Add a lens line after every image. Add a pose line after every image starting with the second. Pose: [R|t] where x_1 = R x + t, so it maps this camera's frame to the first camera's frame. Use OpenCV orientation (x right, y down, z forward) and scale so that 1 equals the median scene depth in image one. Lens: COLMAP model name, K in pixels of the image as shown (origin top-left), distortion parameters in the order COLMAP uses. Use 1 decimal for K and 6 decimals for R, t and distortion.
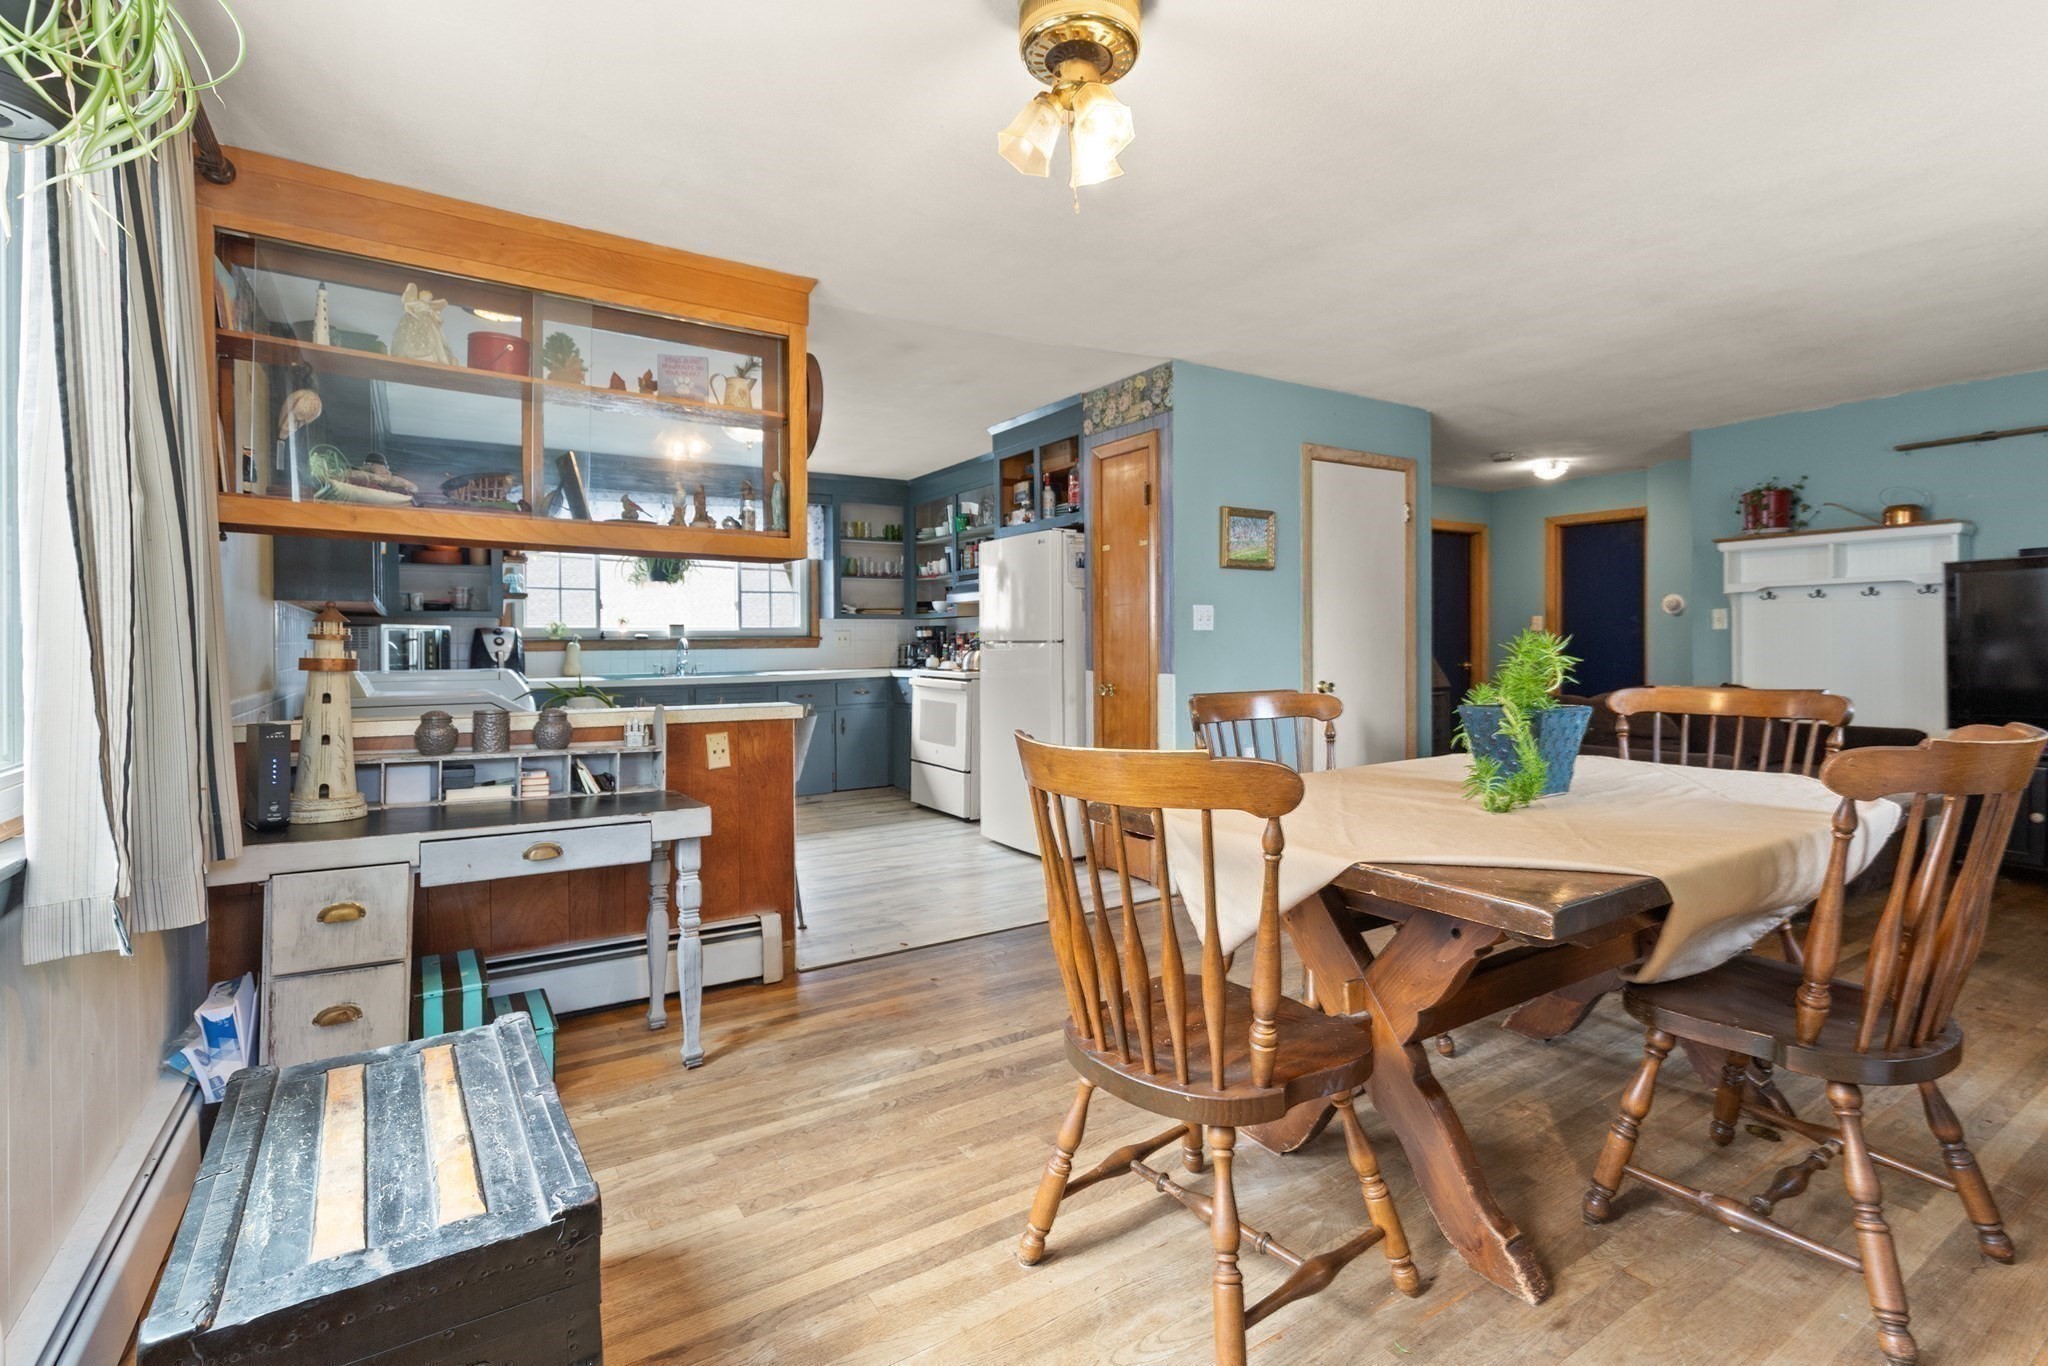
lens RADIAL K [[961.6, 0, 1063.1], [0, 961.6, 641.3], [0, 0, 1]] dist [0.002686, -0.000062]
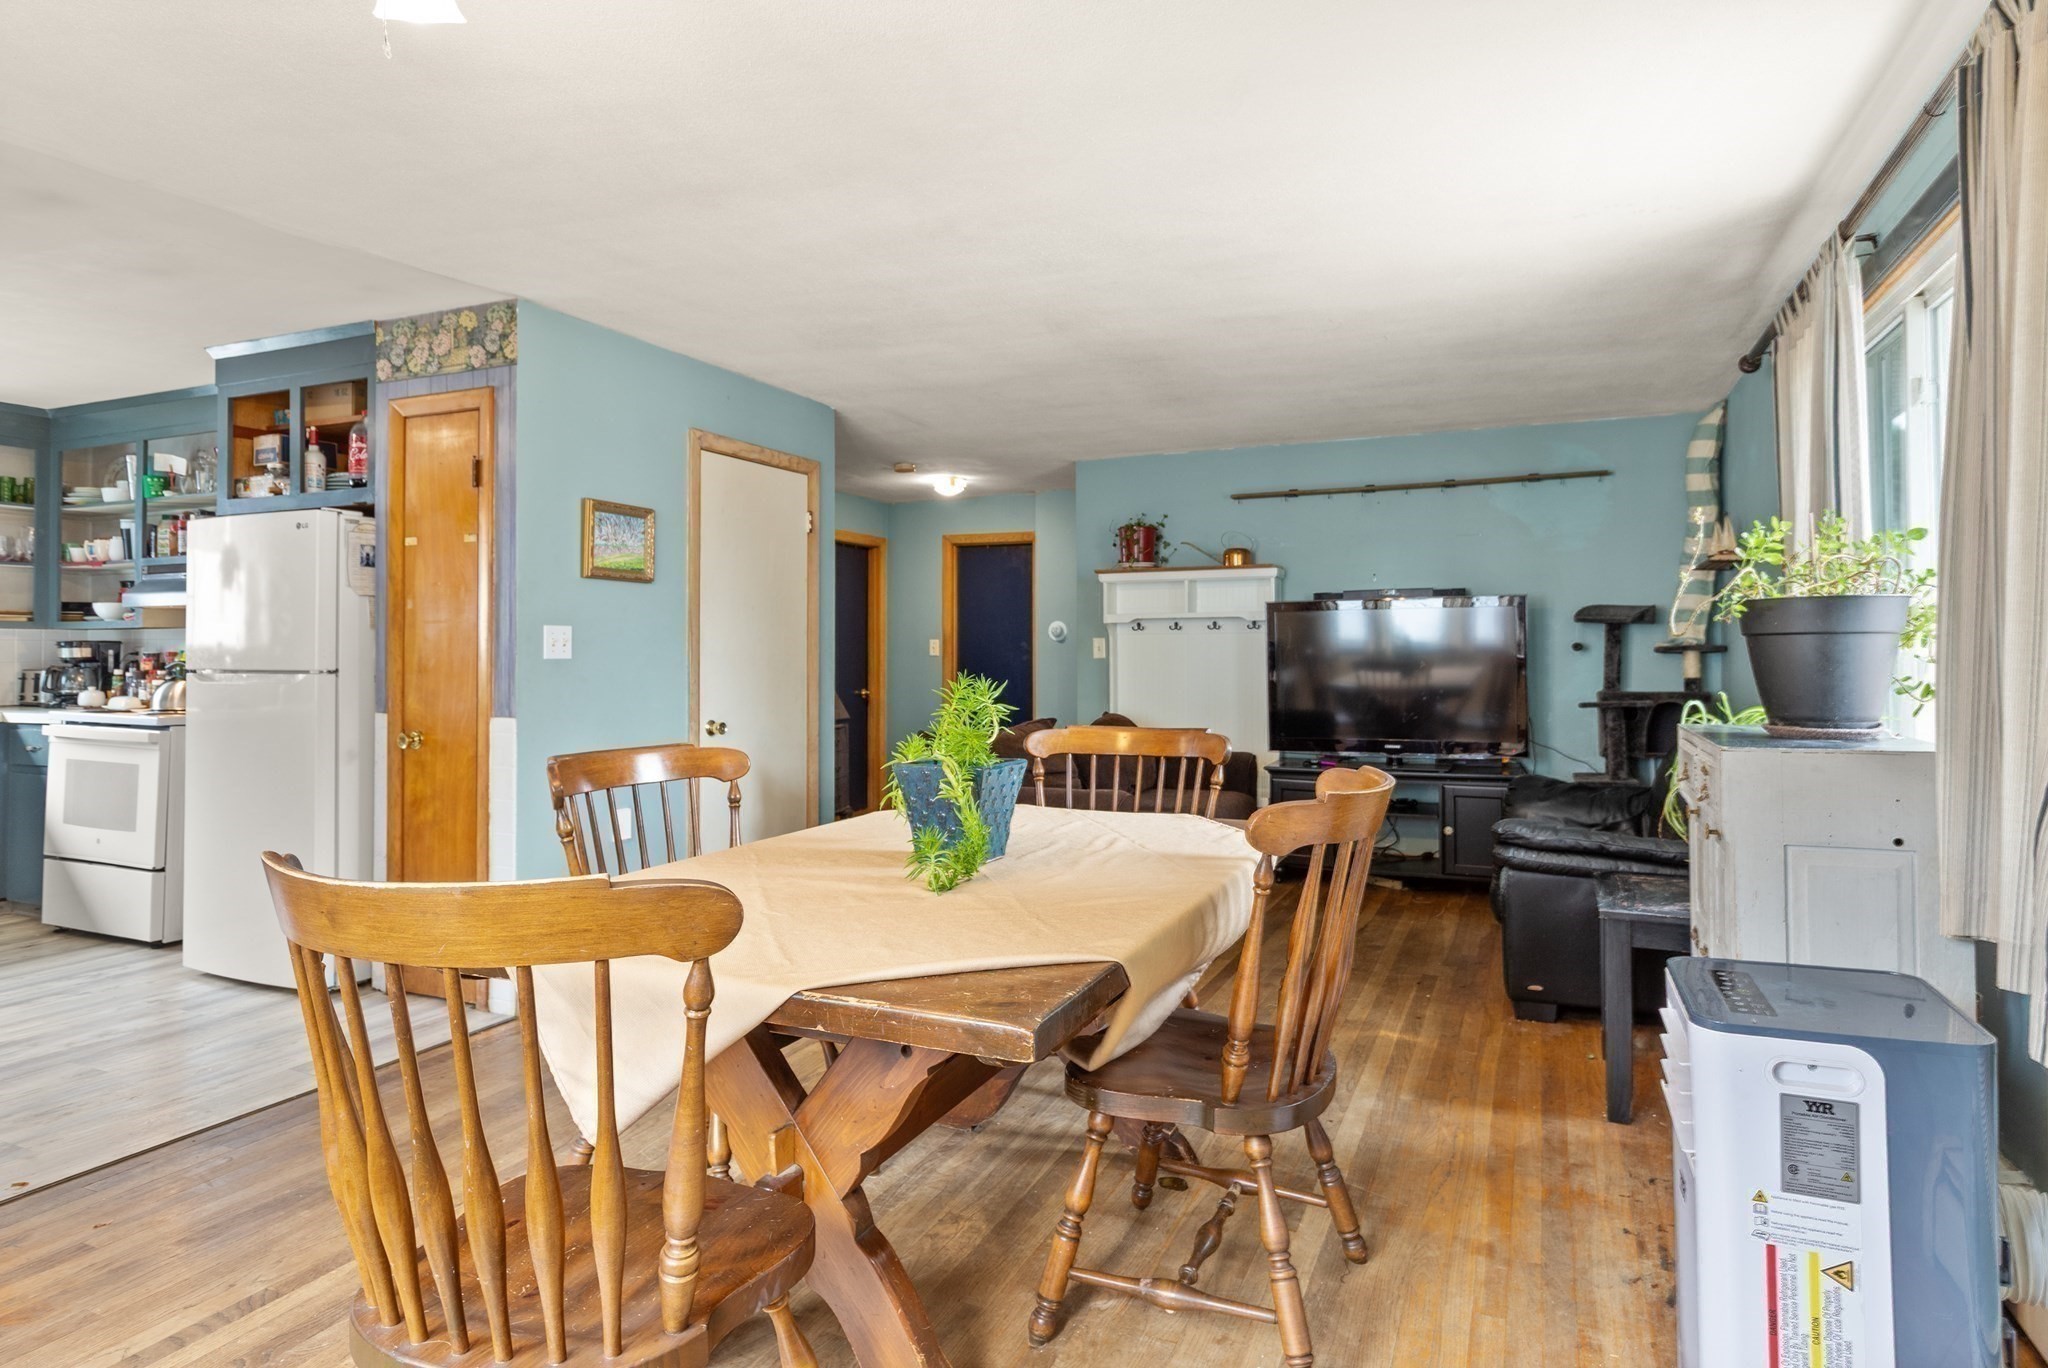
lens RADIAL K [[1114.6, 0, 1047.6], [0, 1114.6, 646.5], [0, 0, 1]] dist [0.001462, 0.000679]
pose [[0.840353, 0.013090, 0.541882, -0.008157], [-0.008152, 0.999900, -0.011513, -0.018175], [-0.541978, 0.005258, 0.840376, 0.060504]]
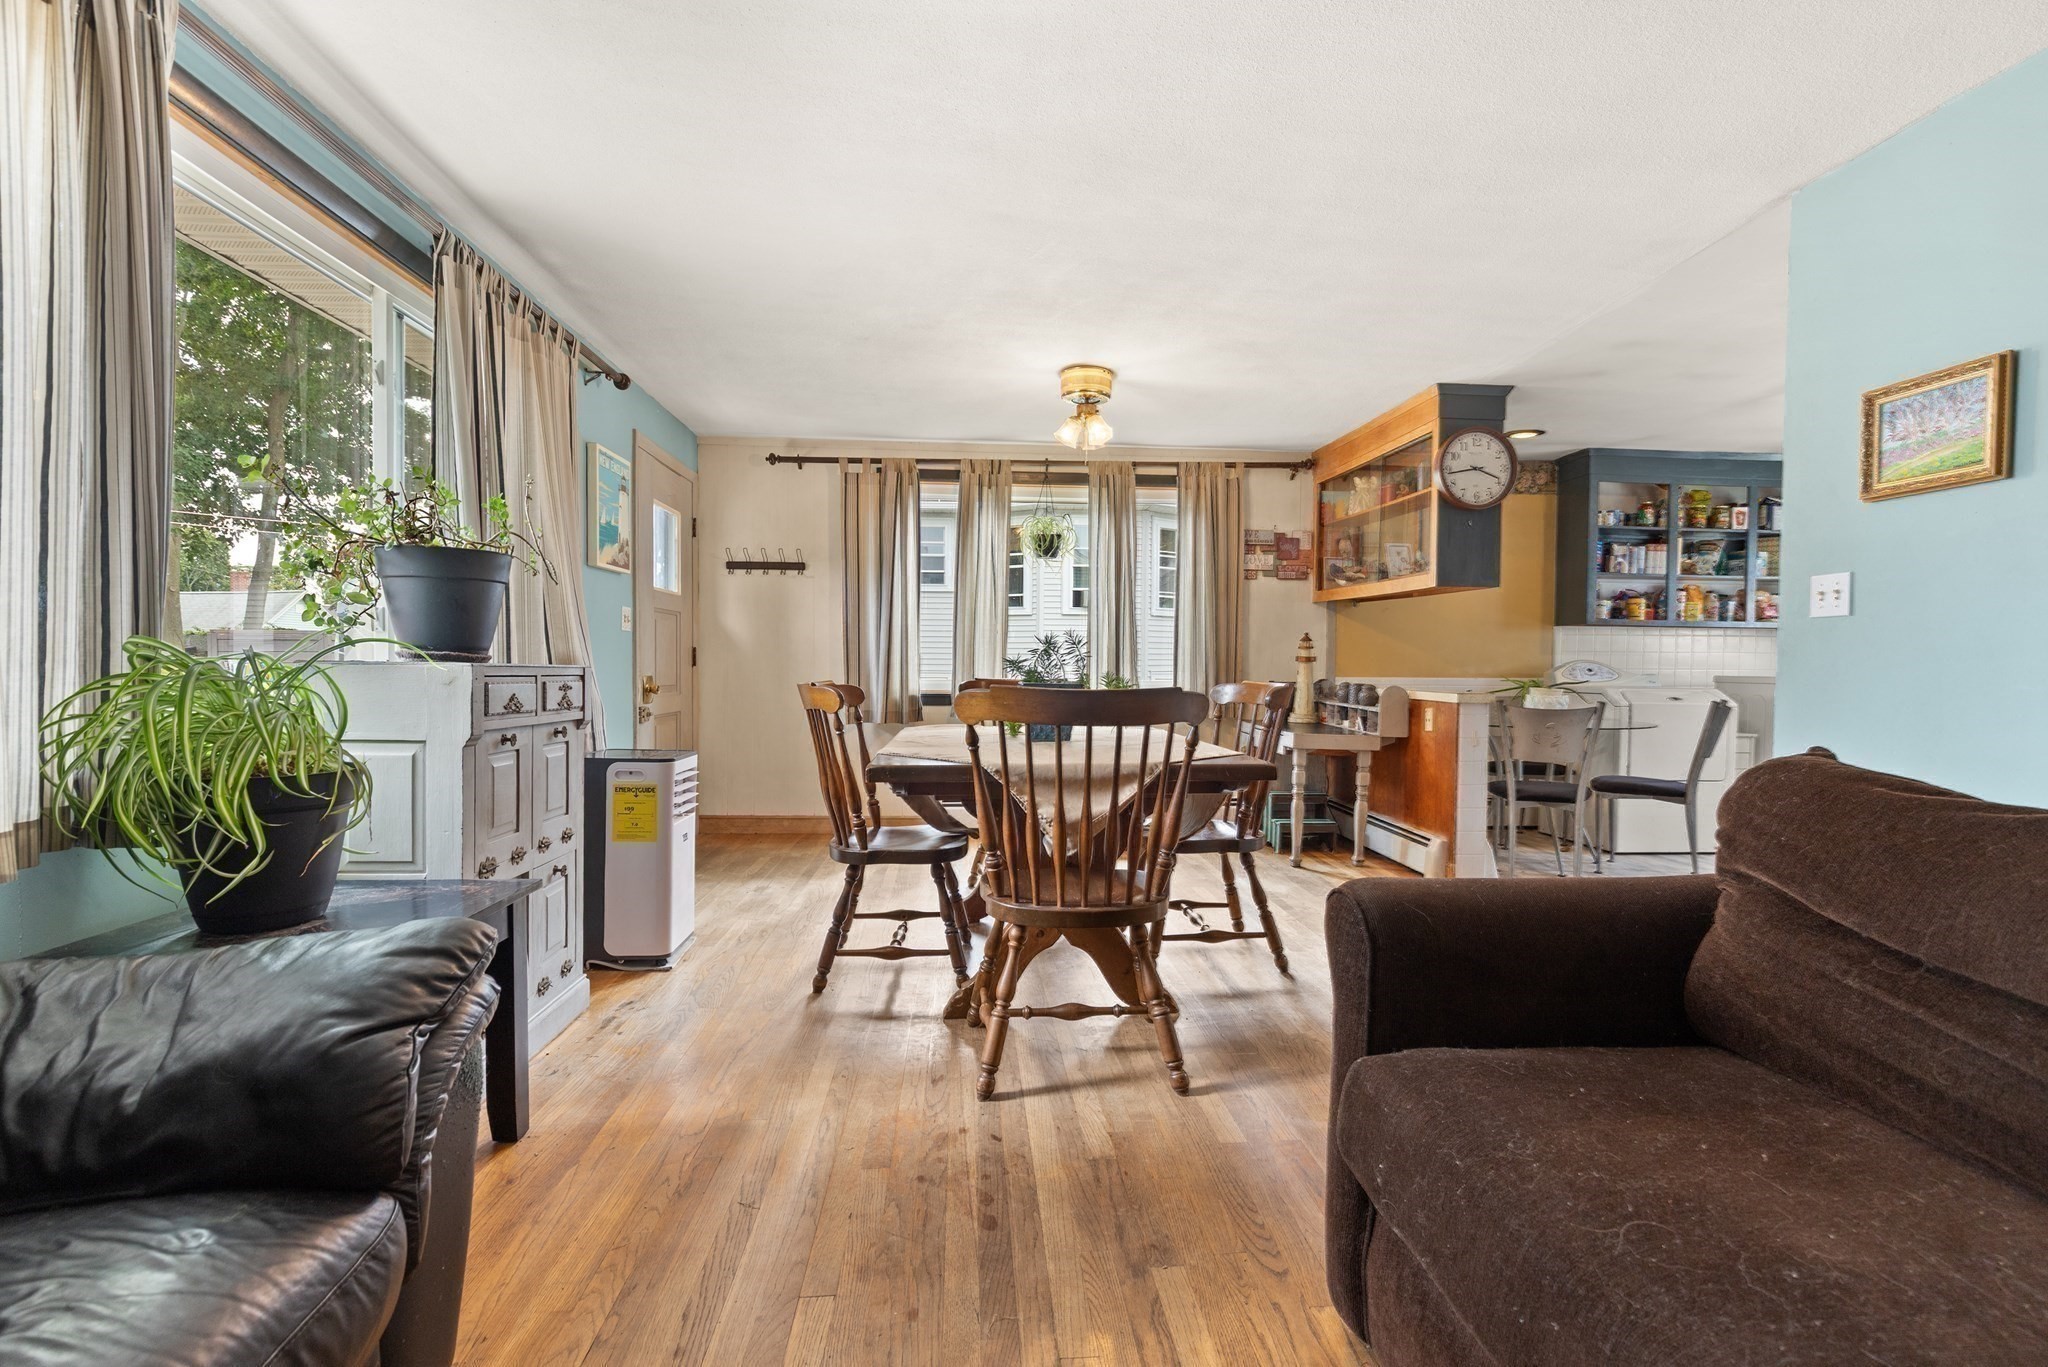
lens RADIAL K [[956.0, 0, 1044.6], [0, 956.0, 693.1], [0, 0, 1]] dist [0.014212, -0.000443]
pose [[-0.474833, 0.030127, -0.879560, 1.217919], [-0.002743, 0.999358, 0.035711, 0.022106], [0.880072, 0.019369, -0.474445, 1.158373]]
